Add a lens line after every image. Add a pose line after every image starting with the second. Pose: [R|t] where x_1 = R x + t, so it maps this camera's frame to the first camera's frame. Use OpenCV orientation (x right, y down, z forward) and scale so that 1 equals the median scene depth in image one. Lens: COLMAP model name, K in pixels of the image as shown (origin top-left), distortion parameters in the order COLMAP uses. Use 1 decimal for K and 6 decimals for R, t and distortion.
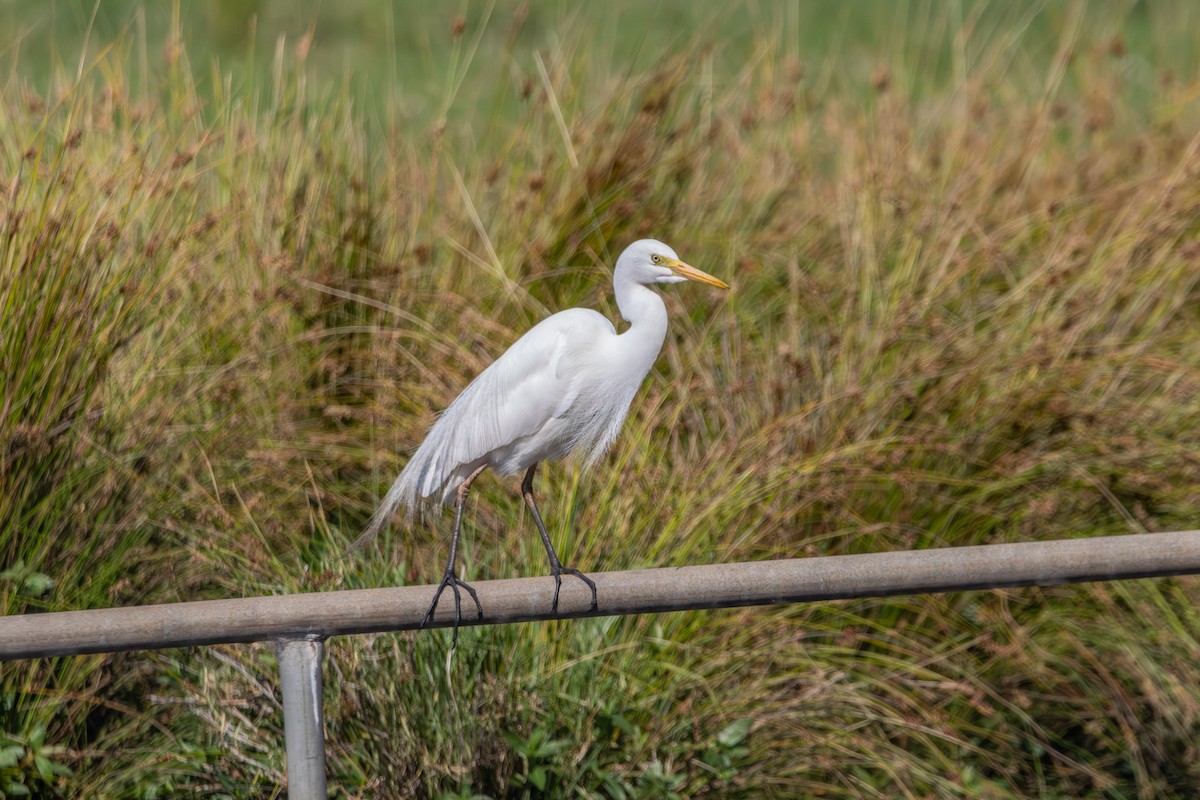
lens RADIAL K [[3244.1, 0, 600.0], [0, 3244.1, 400.0], [0, 0, 1]] dist [-0.108298, 1.517378]
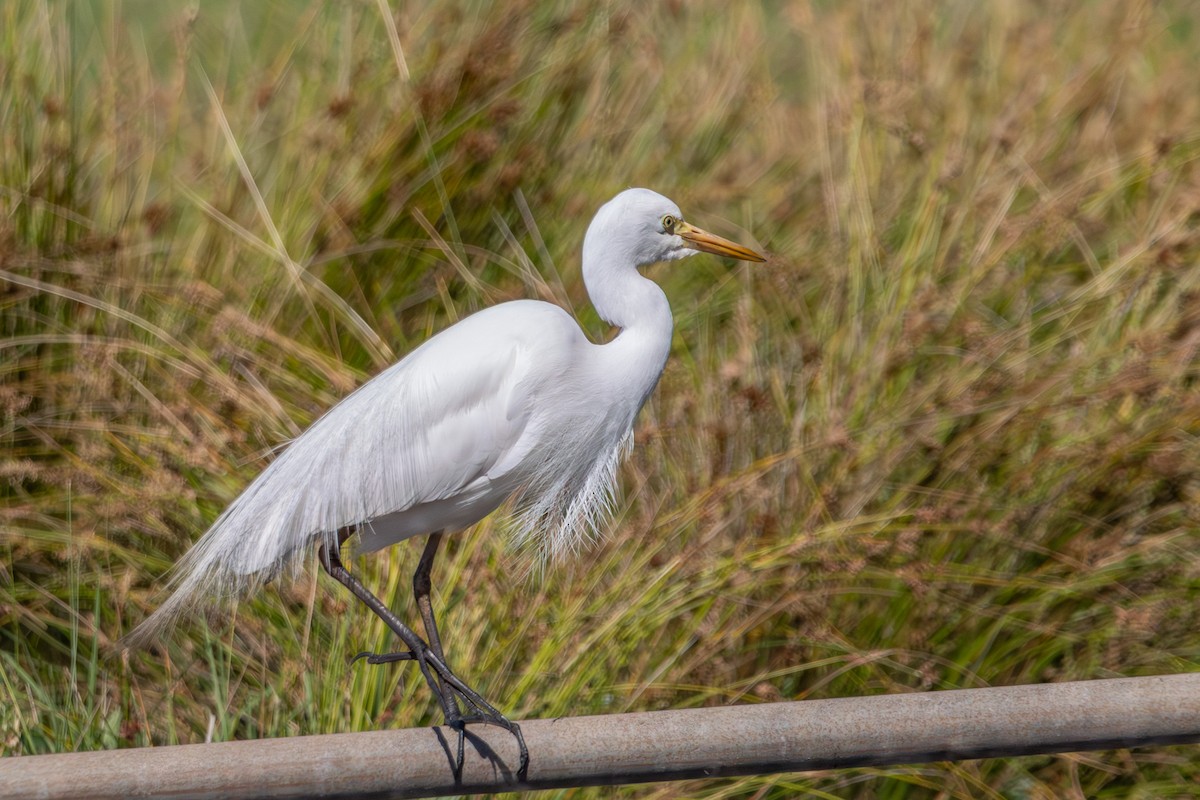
lens RADIAL K [[3244.1, 0, 600.0], [0, 3244.1, 400.0], [0, 0, 1]] dist [-0.108298, 1.517378]
pose [[0.996685, 0.014513, 0.080055, -0.018734], [-0.008365, 0.997026, -0.076608, 0.038427], [-0.080929, 0.075685, 0.993842, 0.372128]]
